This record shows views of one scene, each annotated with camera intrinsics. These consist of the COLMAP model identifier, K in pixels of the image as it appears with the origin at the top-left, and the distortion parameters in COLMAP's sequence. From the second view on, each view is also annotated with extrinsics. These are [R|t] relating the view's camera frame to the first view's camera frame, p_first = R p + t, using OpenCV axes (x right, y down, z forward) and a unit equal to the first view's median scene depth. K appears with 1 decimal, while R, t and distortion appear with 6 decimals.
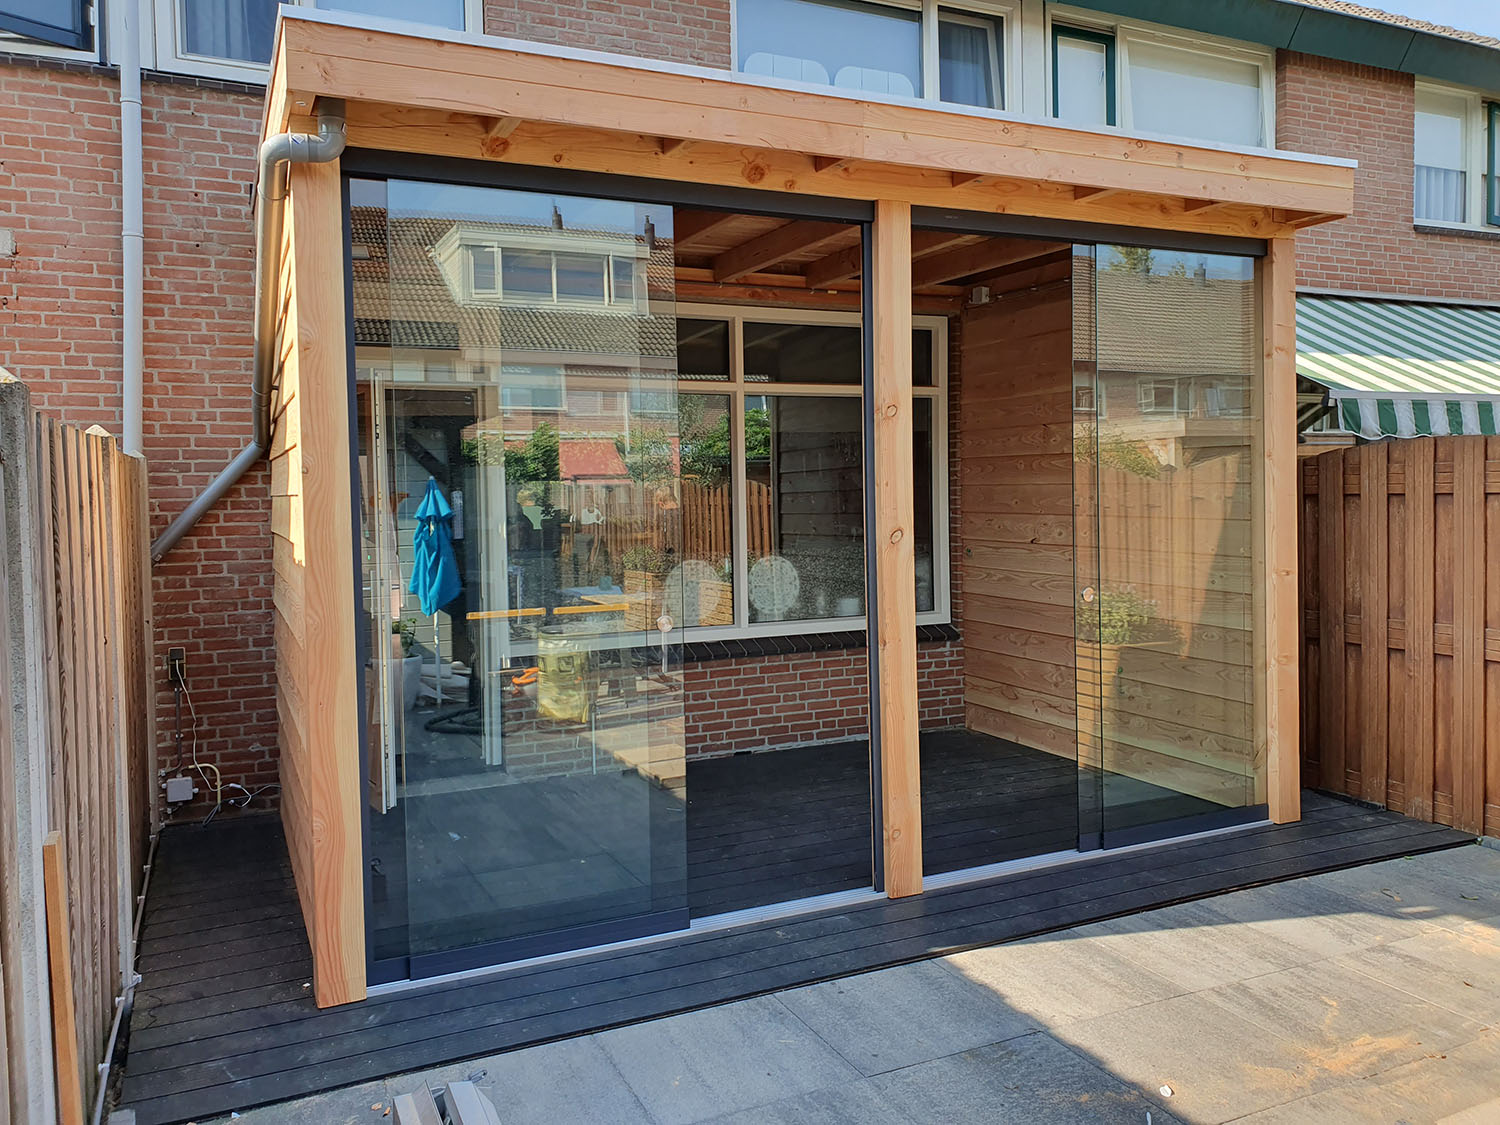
lens RADIAL K [[1207.2, 0, 754.6], [0, 1207.2, 530.8], [0, 0, 1]] dist [0.000747, -0.005570]
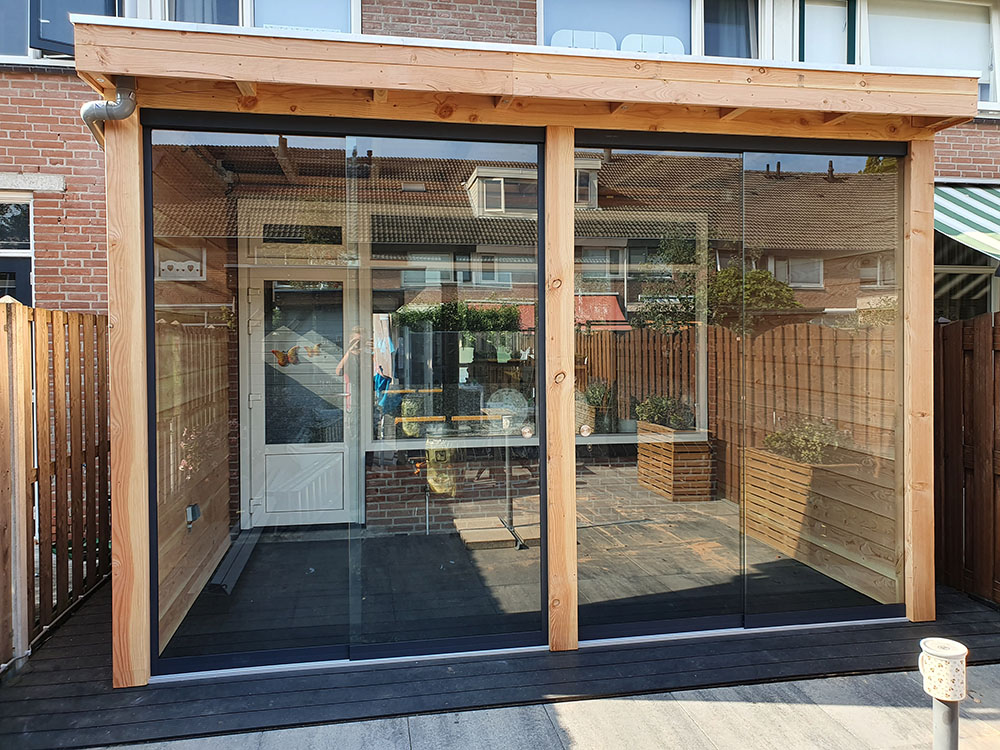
lens RADIAL K [[794.6, 0, 499.8], [0, 794.6, 352.4], [0, 0, 1]] dist [0.006754, 0.006244]
pose [[0.966329, 0.016369, -0.256789, 0.254223], [-0.020176, 0.999722, -0.012198, -0.010089], [0.256518, 0.016968, 0.966390, 0.123878]]
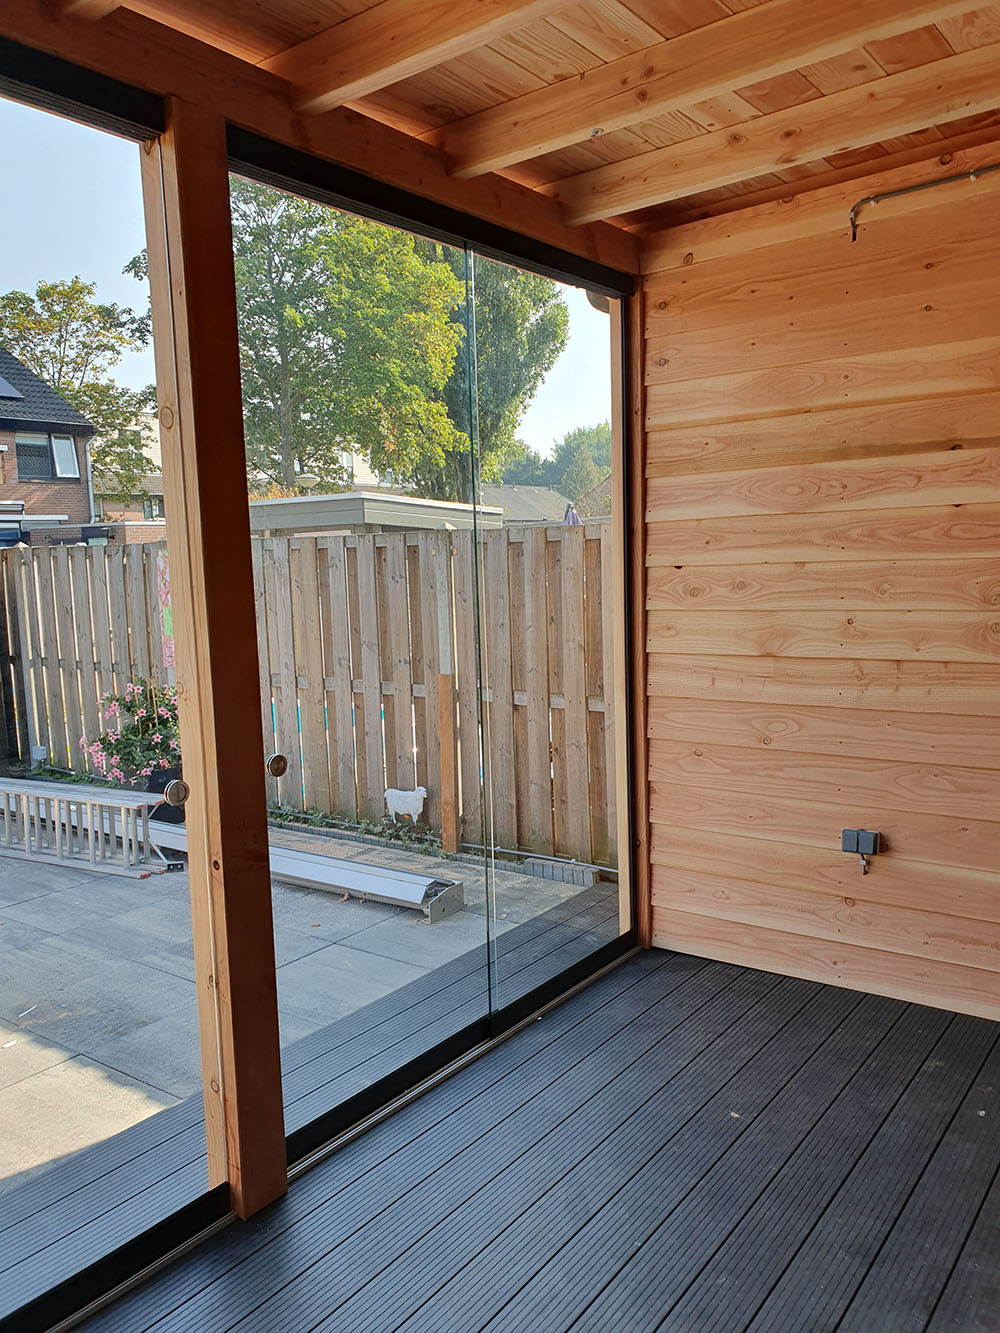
lens RADIAL K [[1001.2, 0, 501.7], [0, 1001.2, 668.9], [0, 0, 1]] dist [-0.000958, -0.006611]
pose [[-0.871946, 0.109675, -0.477160, 0.211164], [0.039420, 0.987149, 0.154861, -0.065937], [0.488013, 0.116221, -0.865064, 1.407425]]
